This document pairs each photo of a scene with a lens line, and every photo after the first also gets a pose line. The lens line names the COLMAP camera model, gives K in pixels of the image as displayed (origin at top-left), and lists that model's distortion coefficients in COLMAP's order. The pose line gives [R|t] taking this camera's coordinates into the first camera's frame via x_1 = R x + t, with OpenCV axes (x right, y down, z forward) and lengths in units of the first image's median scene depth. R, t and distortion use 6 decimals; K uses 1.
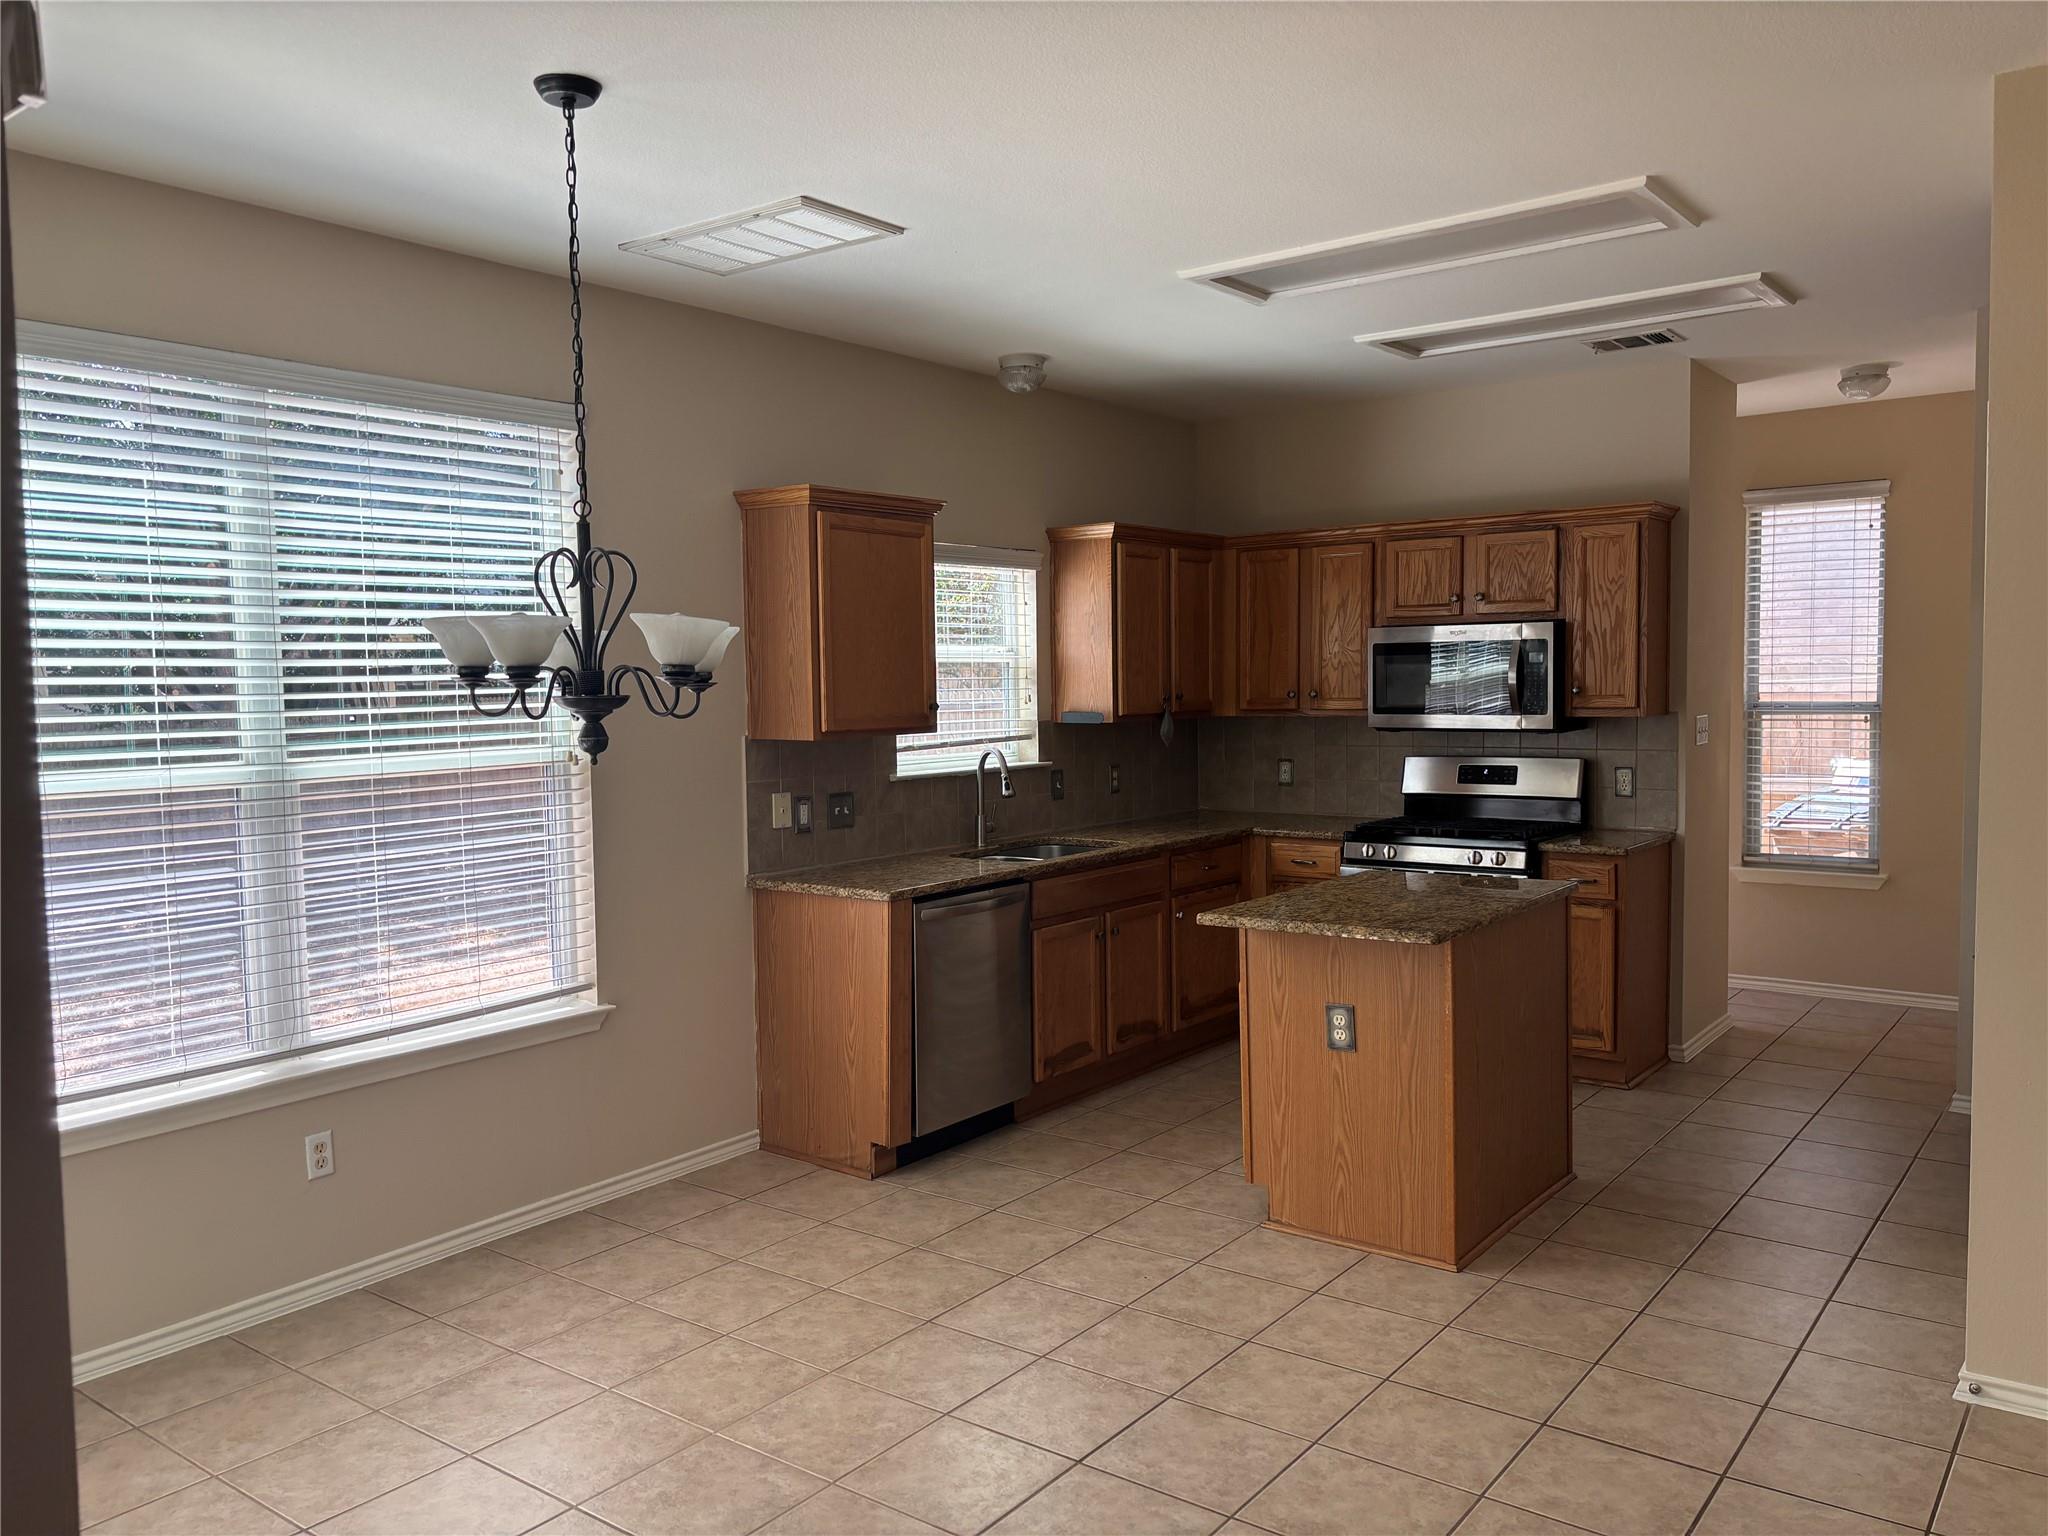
lens RADIAL K [[1545.0, 0, 1031.5], [0, 1545.0, 759.7], [0, 0, 1]] dist [0.038776, -0.032517]
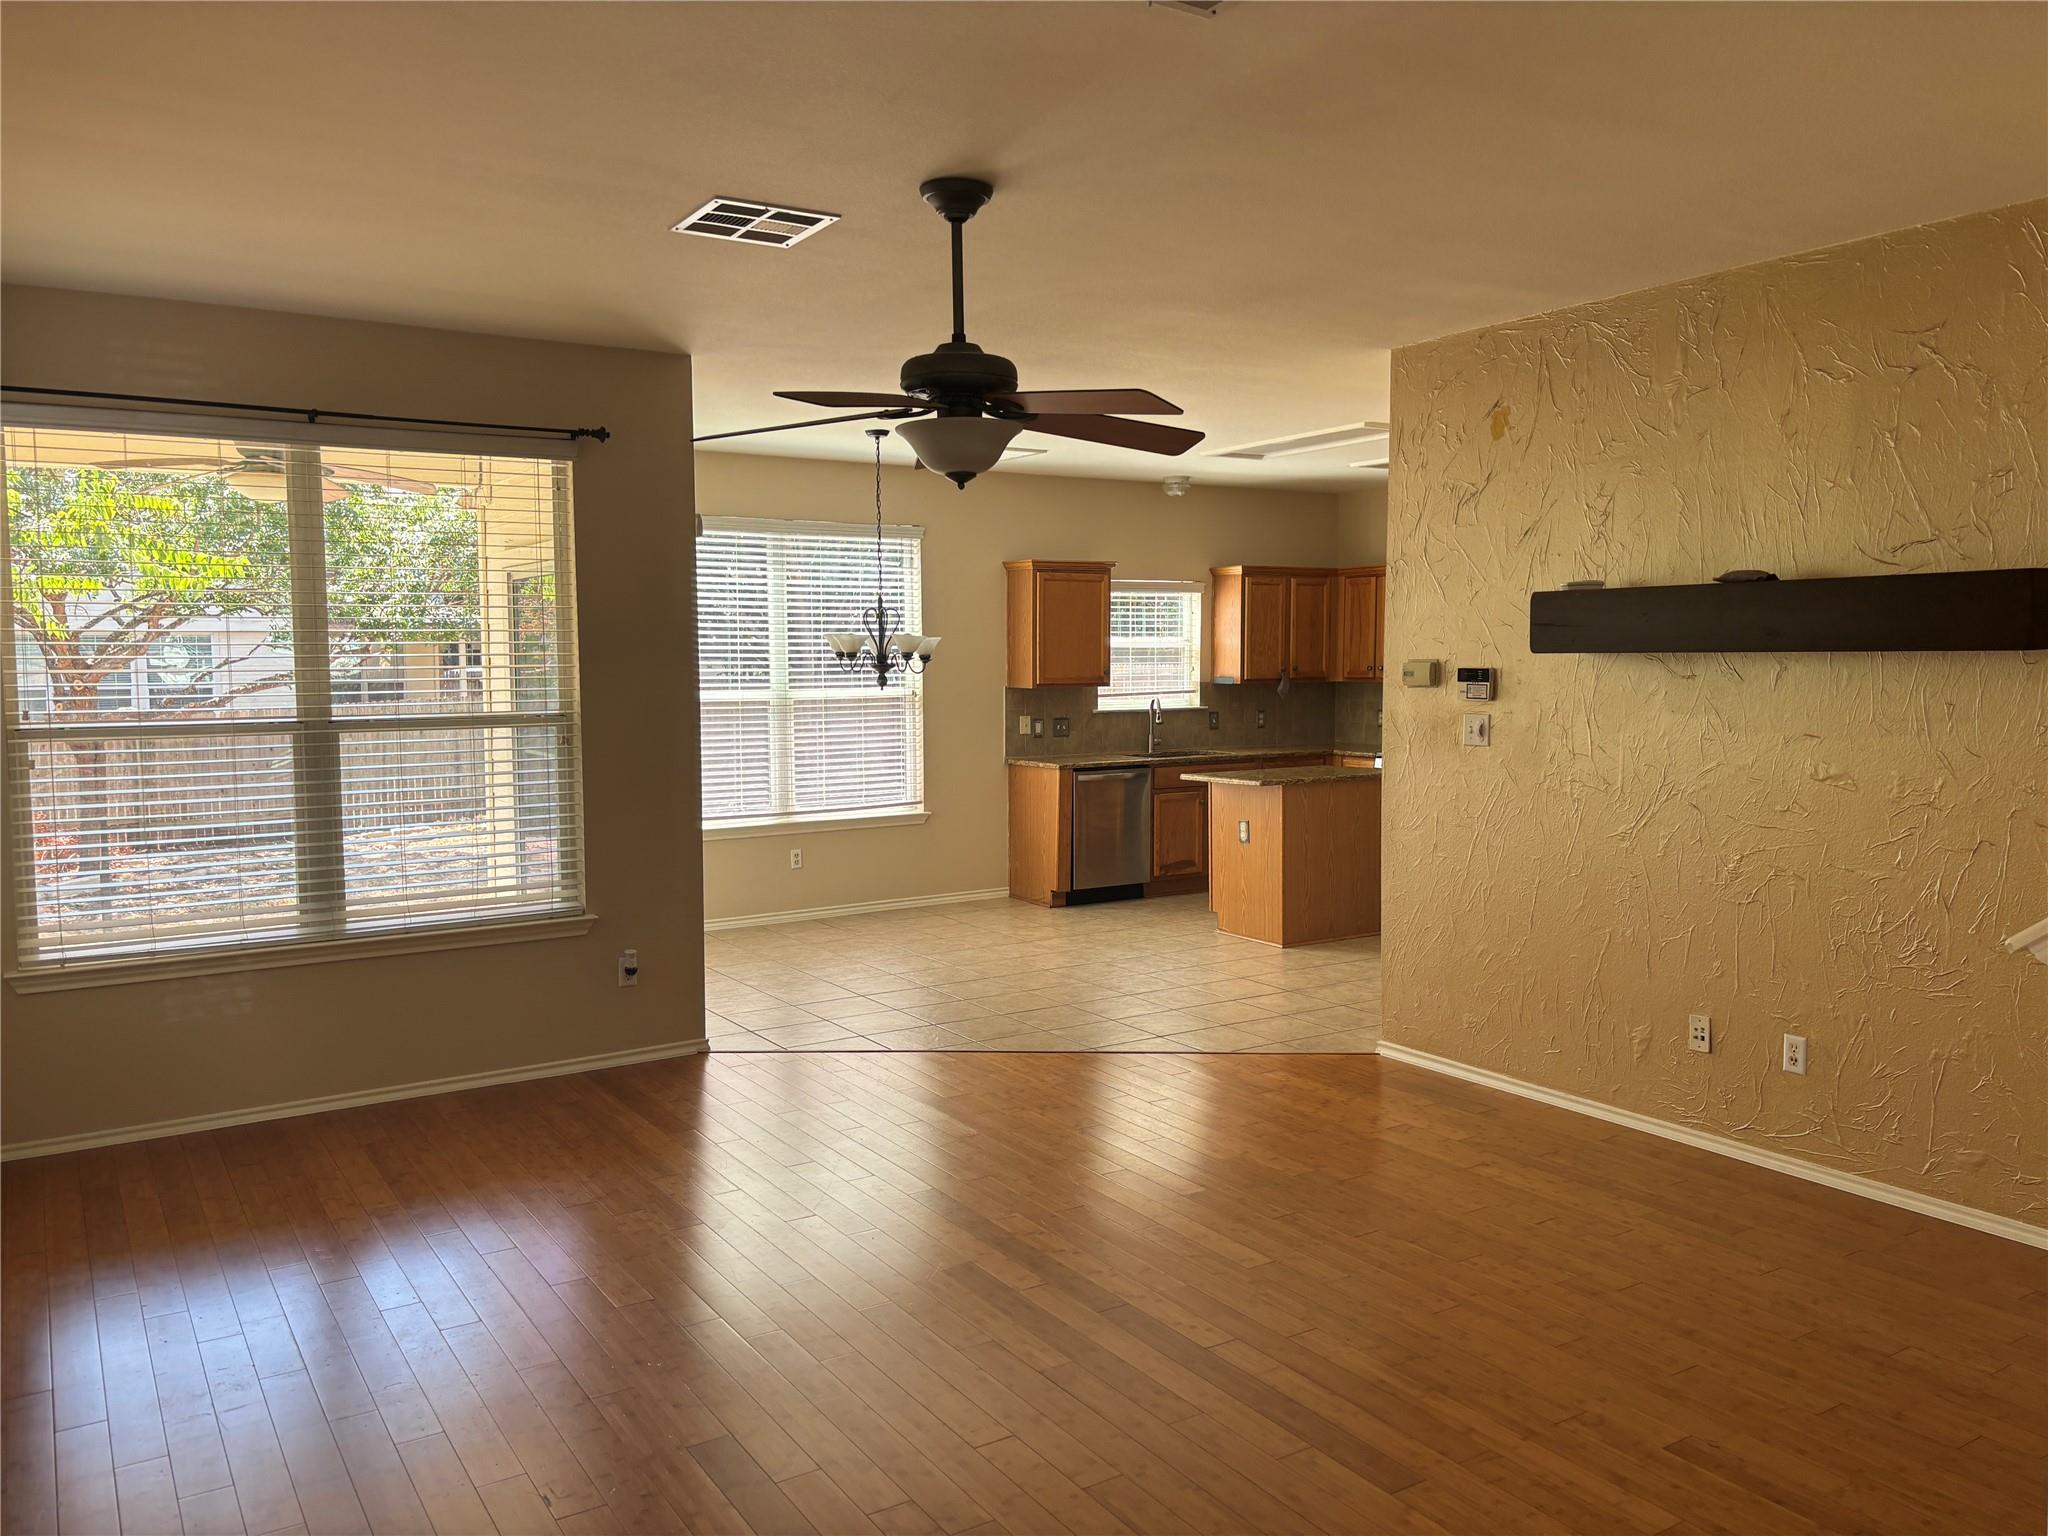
lens RADIAL K [[1545.0, 0, 1033.1], [0, 1545.0, 772.3], [0, 0, 1]] dist [0.038776, -0.032517]
pose [[0.942265, 0.037393, -0.332773, 0.501155], [-0.027694, 0.999043, 0.033842, 0.027000], [0.333720, -0.022672, 0.942400, -0.831475]]
